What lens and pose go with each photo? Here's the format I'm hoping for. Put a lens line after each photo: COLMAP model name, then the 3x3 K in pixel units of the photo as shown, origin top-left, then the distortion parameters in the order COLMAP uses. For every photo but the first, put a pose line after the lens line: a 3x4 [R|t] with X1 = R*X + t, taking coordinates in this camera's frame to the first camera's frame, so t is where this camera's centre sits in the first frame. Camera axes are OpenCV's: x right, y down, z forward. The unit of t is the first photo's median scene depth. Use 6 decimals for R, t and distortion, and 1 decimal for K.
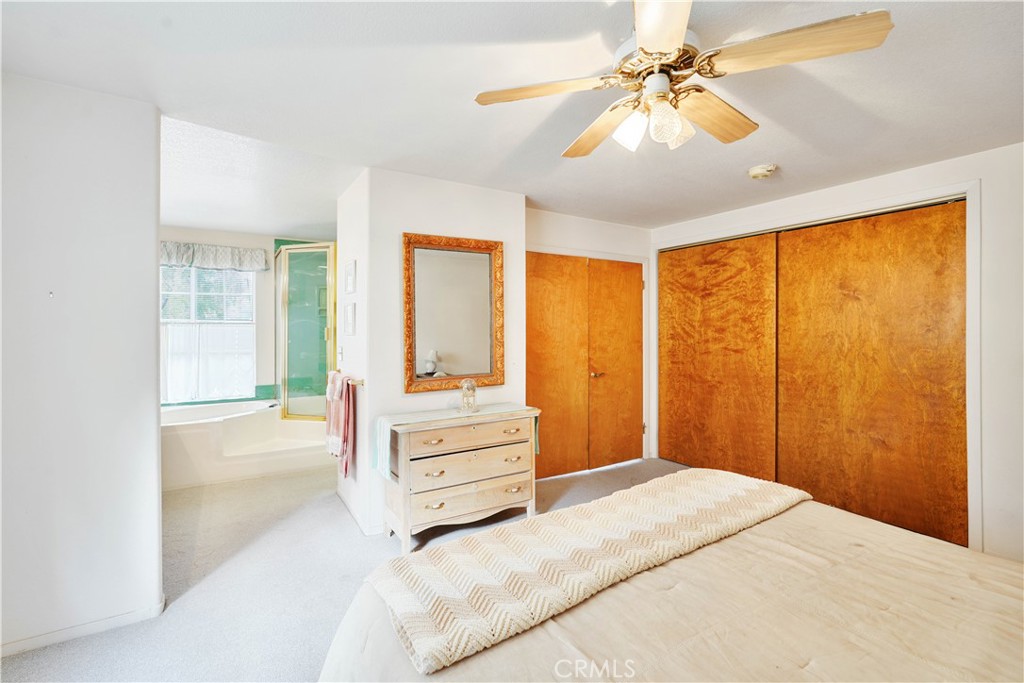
lens RADIAL K [[458.2, 0, 507.2], [0, 458.2, 329.1], [0, 0, 1]] dist [-0.001902, 0.000416]
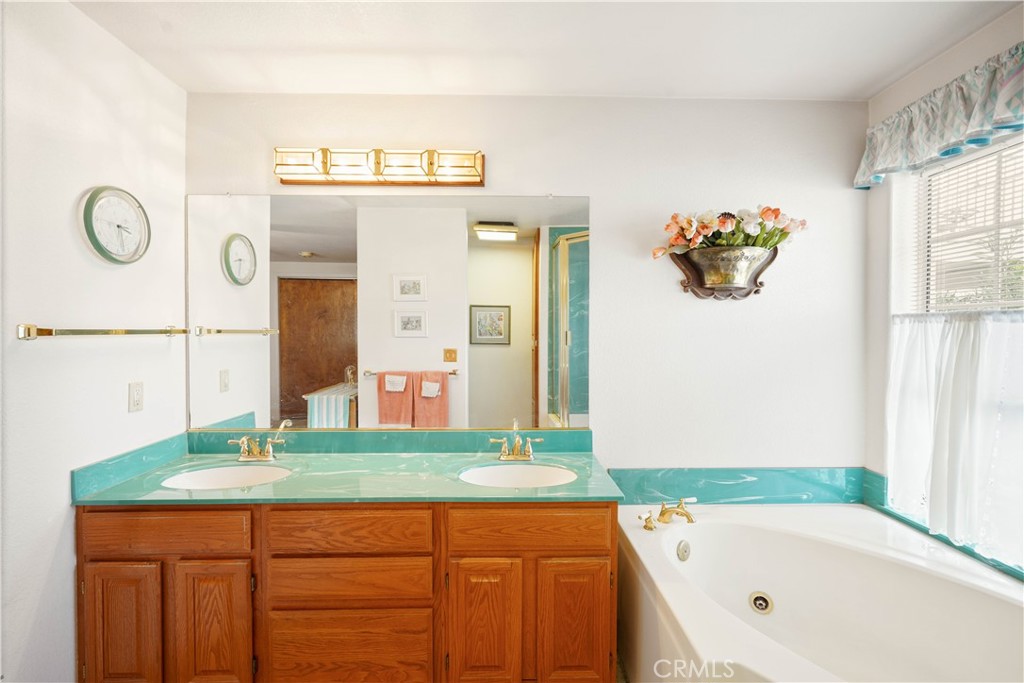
lens RADIAL K [[464.2, 0, 513.5], [0, 464.2, 336.4], [0, 0, 1]] dist [0.000110, 0.007946]
pose [[-0.505927, 0.009225, -0.862527, -0.256140], [-0.000691, 0.999938, 0.011100, 0.000773], [0.862576, 0.006212, -0.505890, 0.847383]]
